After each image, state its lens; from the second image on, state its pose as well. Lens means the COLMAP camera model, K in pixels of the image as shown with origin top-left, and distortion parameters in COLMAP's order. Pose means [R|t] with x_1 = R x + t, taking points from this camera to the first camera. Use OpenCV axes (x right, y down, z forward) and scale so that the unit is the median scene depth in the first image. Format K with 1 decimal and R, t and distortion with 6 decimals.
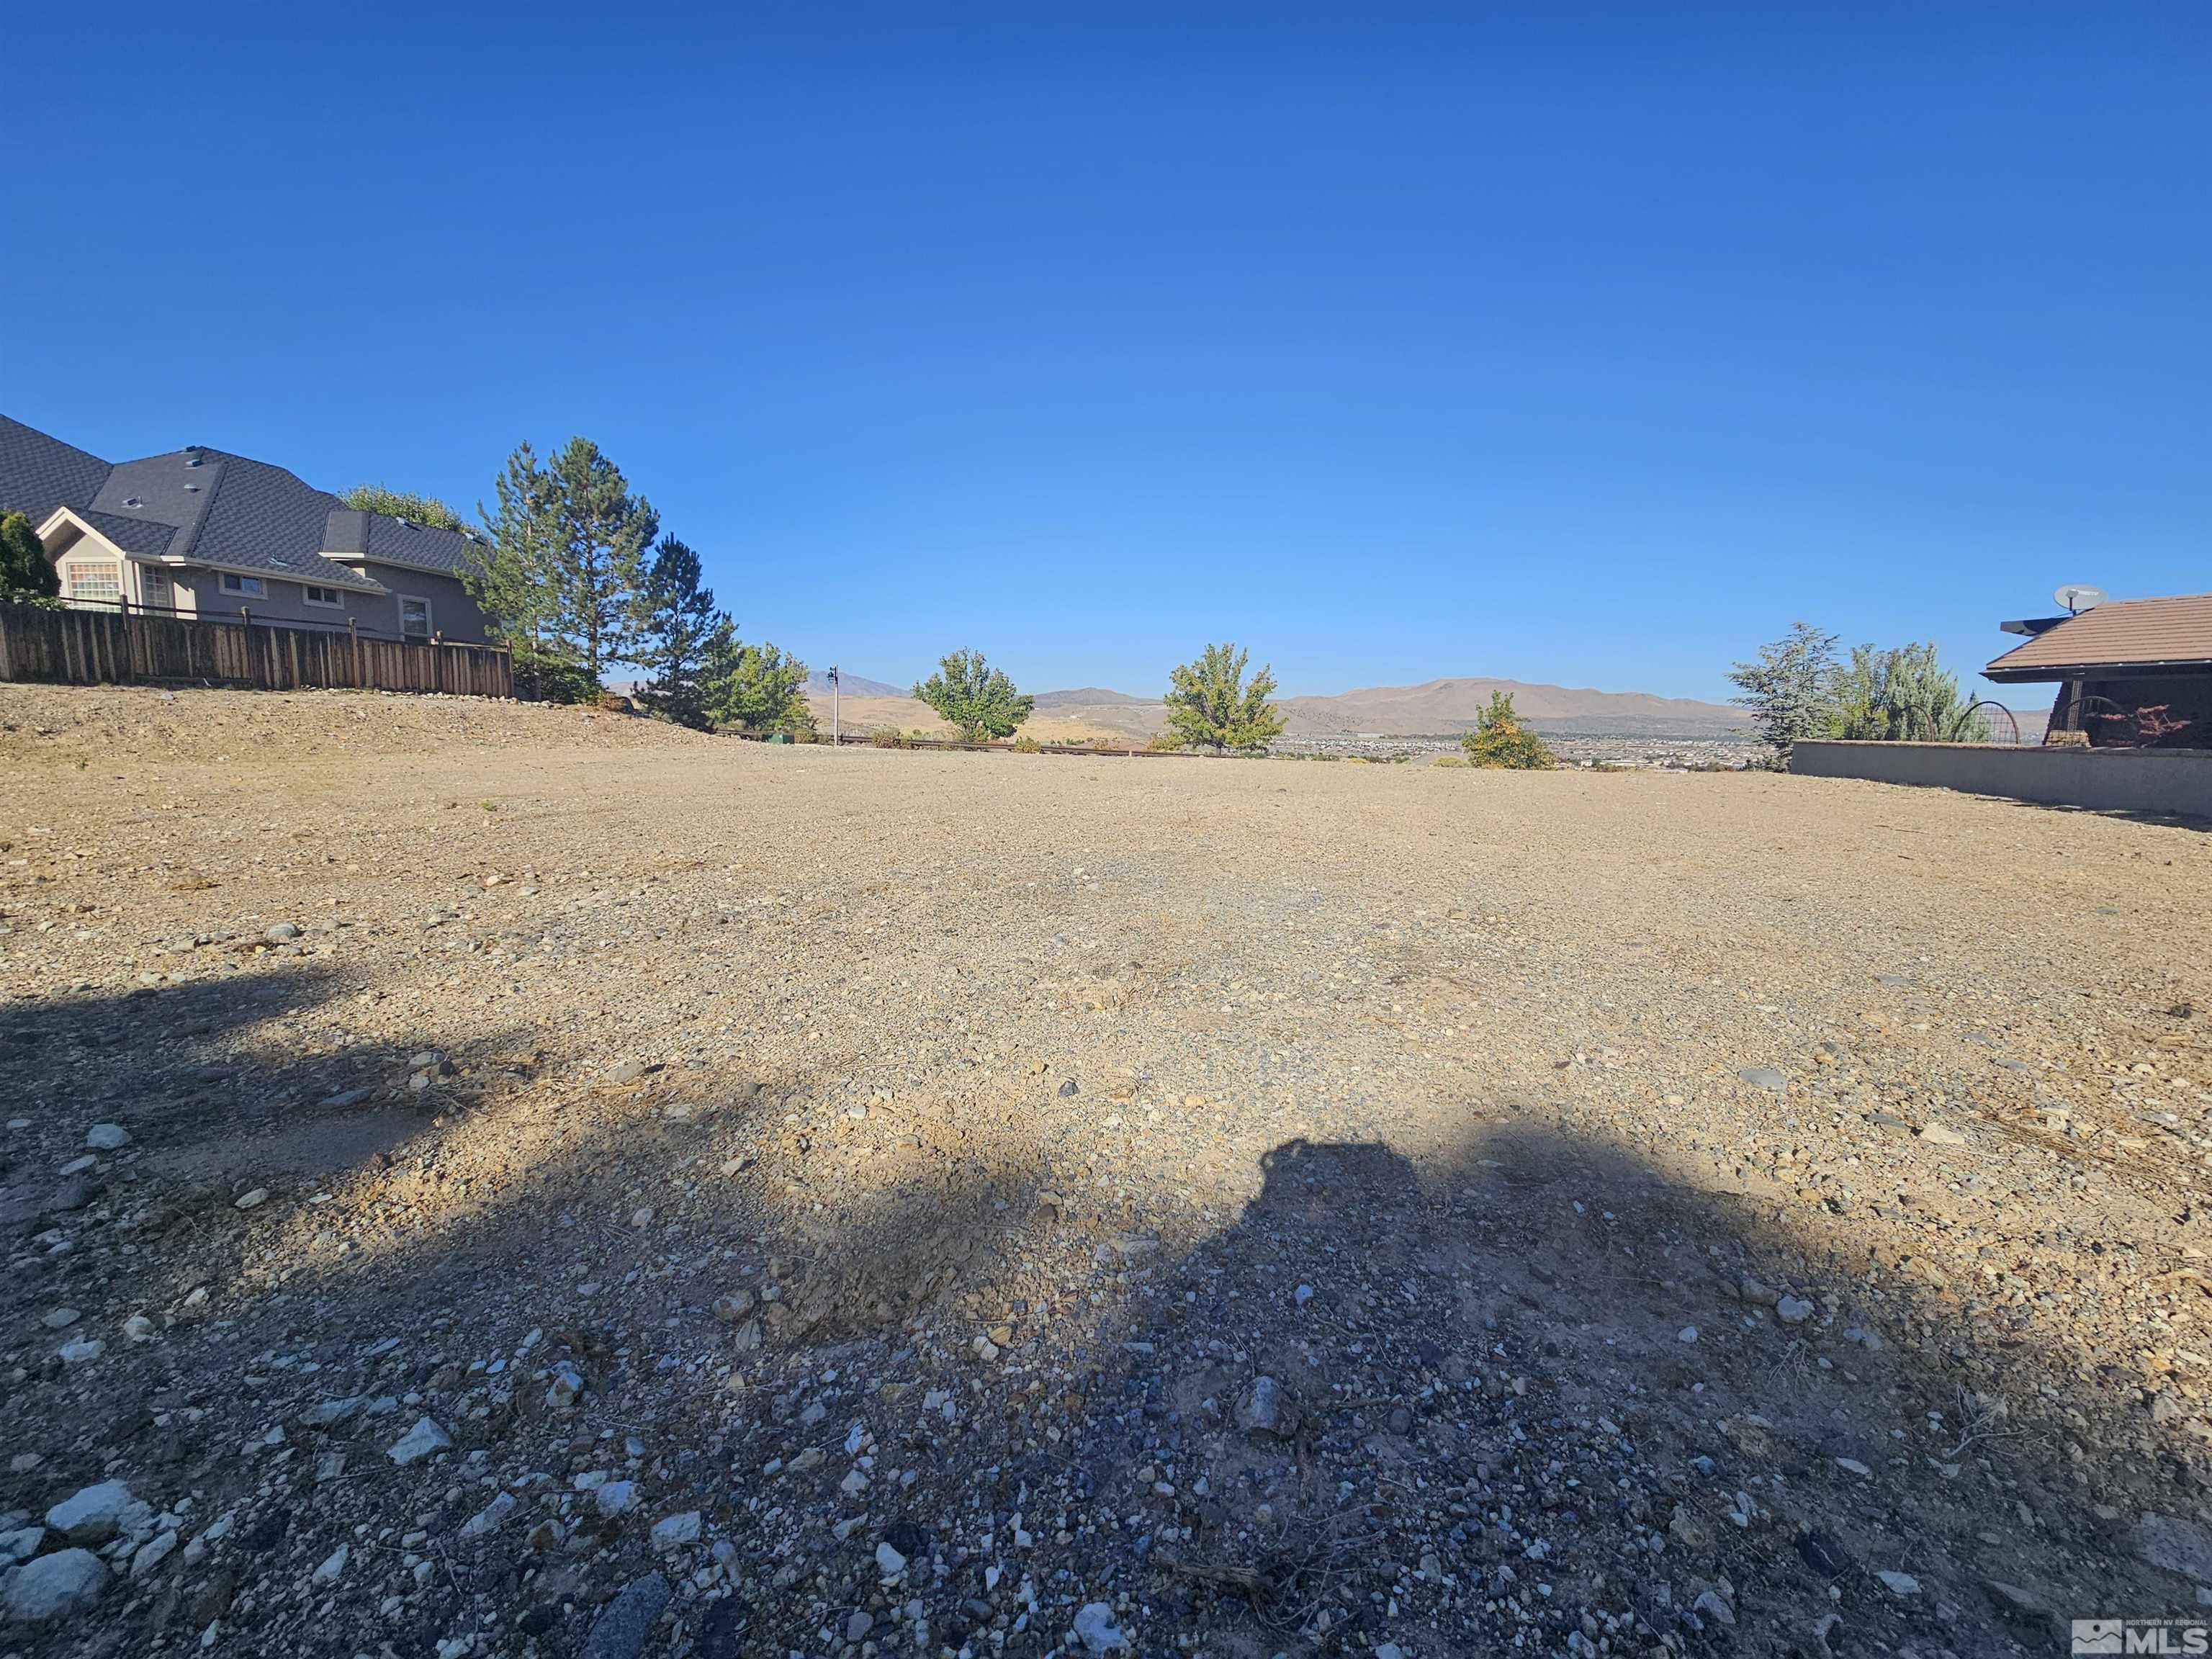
lens RADIAL K [[908.3, 0, 1109.5], [0, 908.3, 820.0], [0, 0, 1]] dist [-0.001133, 0.001052]
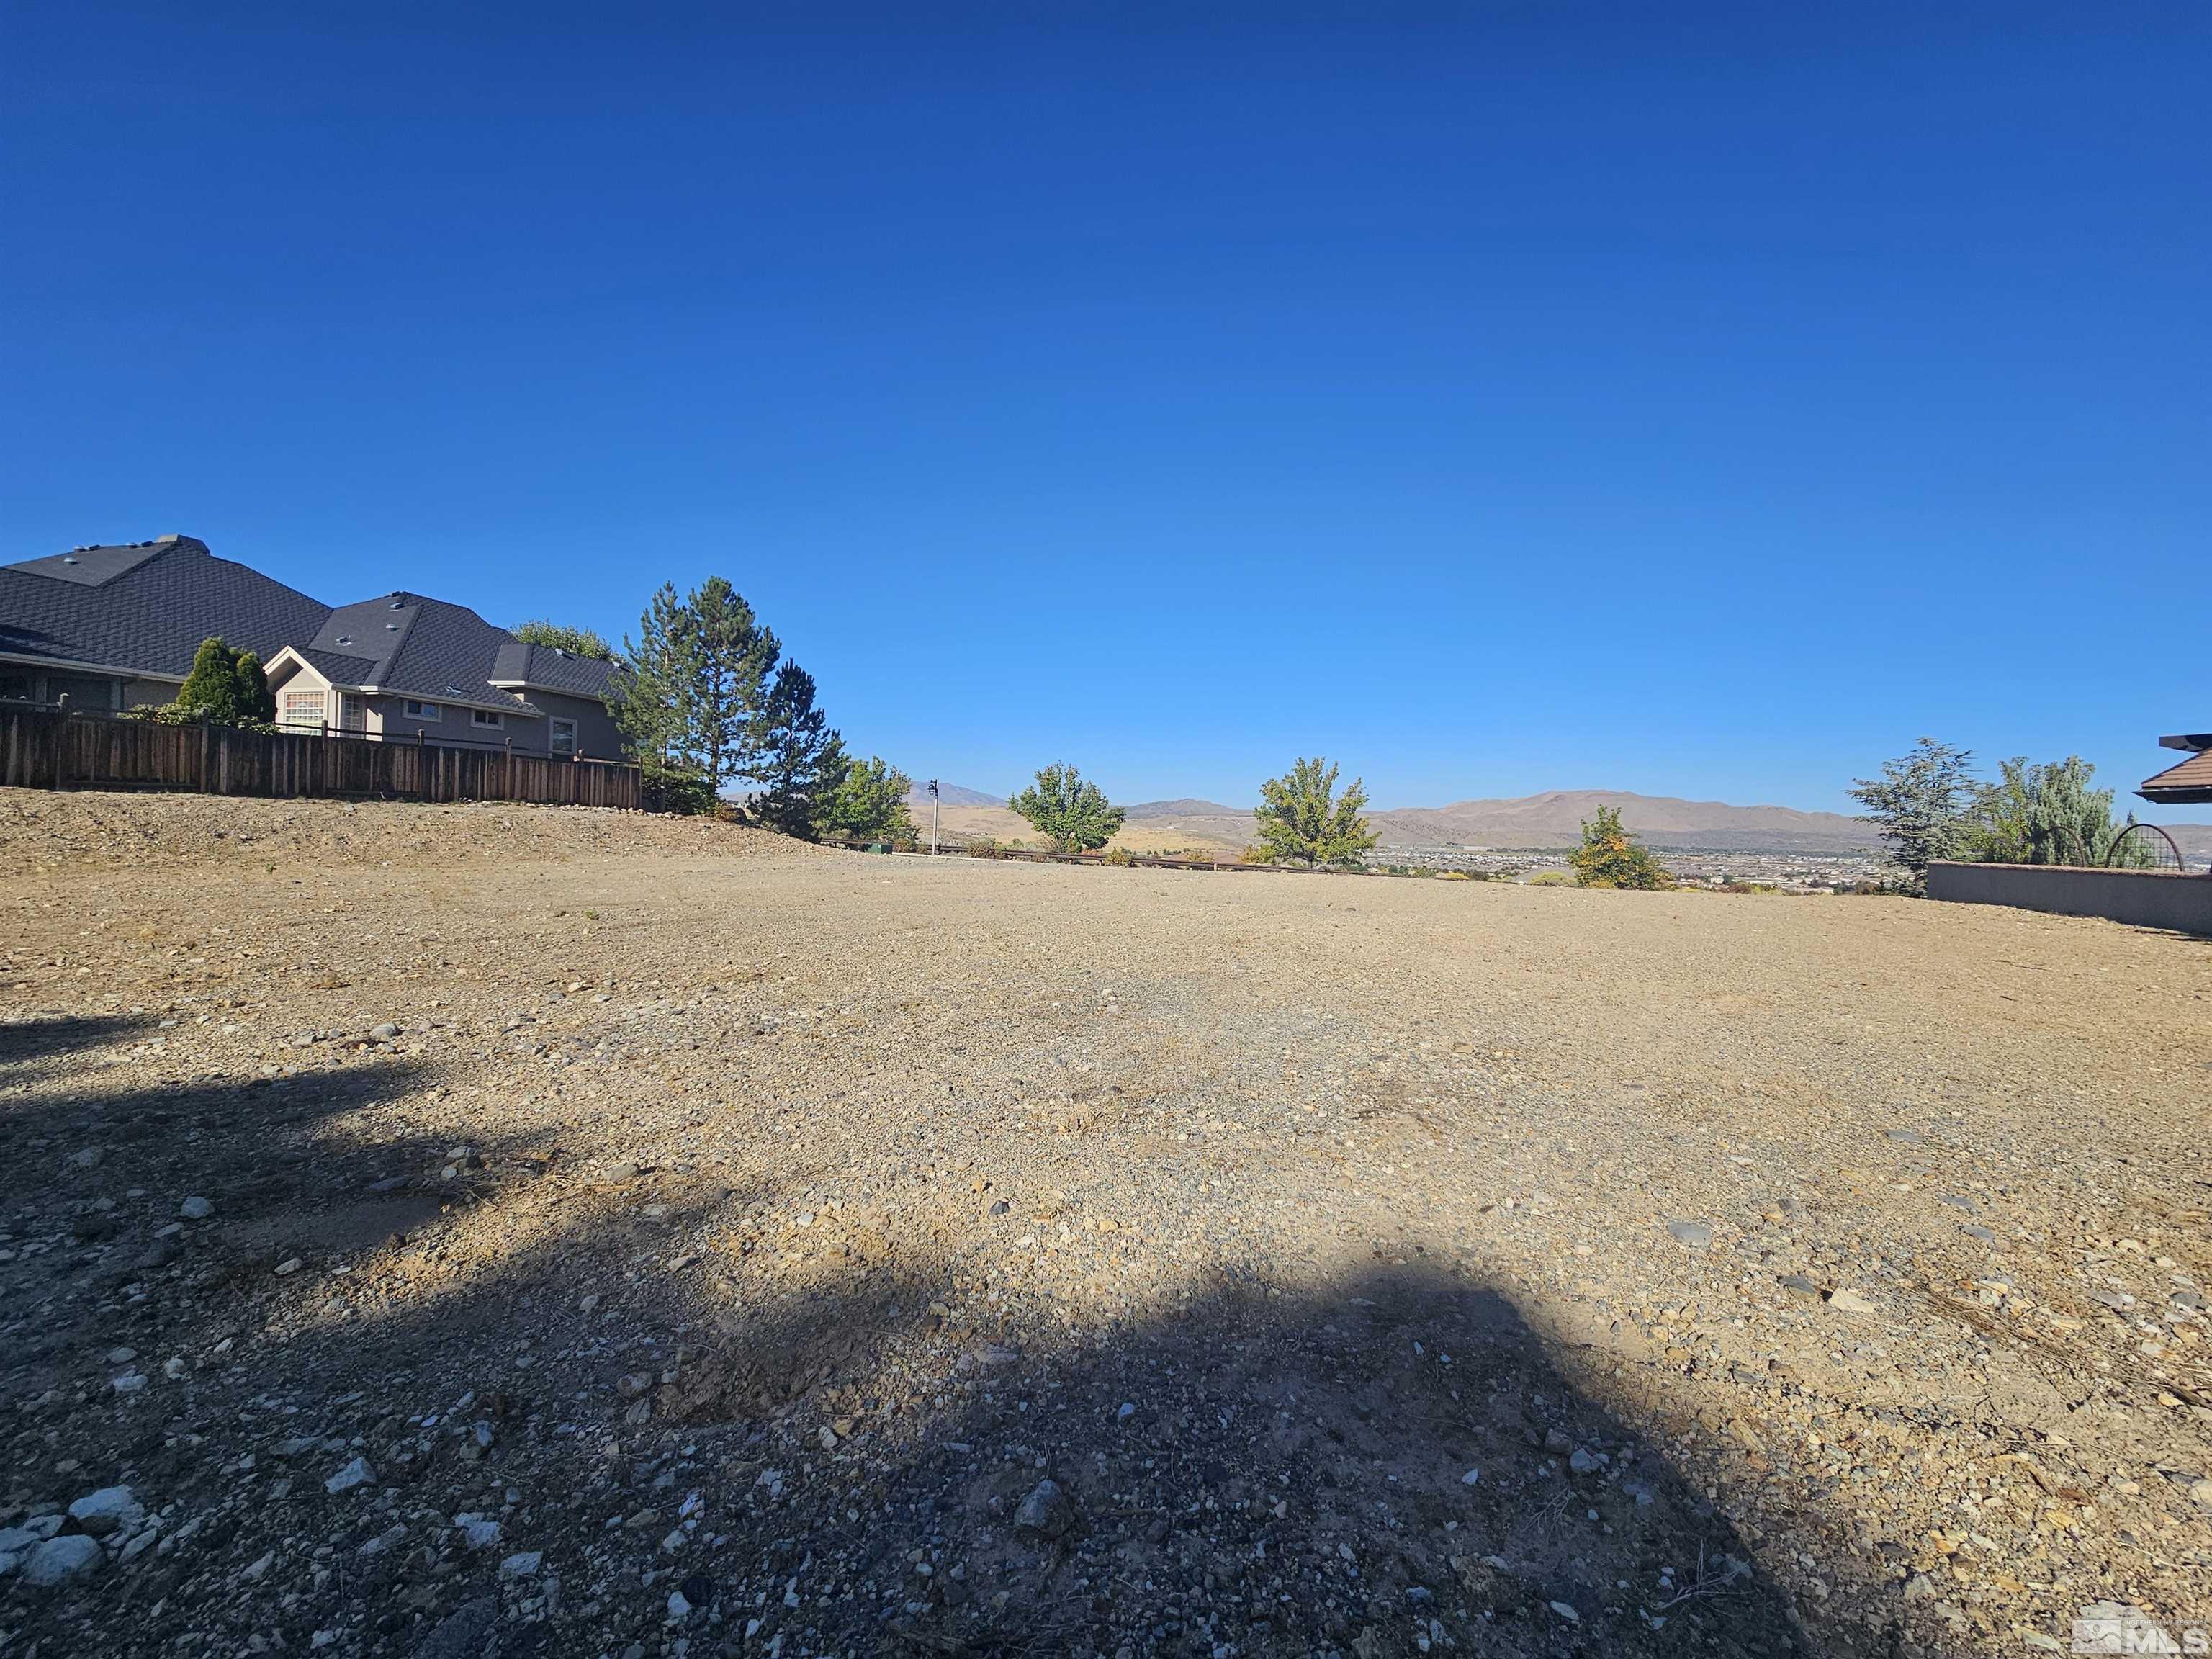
lens RADIAL K [[908.3, 0, 1110.0], [0, 908.3, 816.3], [0, 0, 1]] dist [-0.001133, 0.001052]
pose [[0.994330, 0.005707, -0.106189, 0.186061], [-0.018914, 0.992129, -0.123786, -0.033100], [0.104646, 0.125093, 0.986611, -0.104581]]
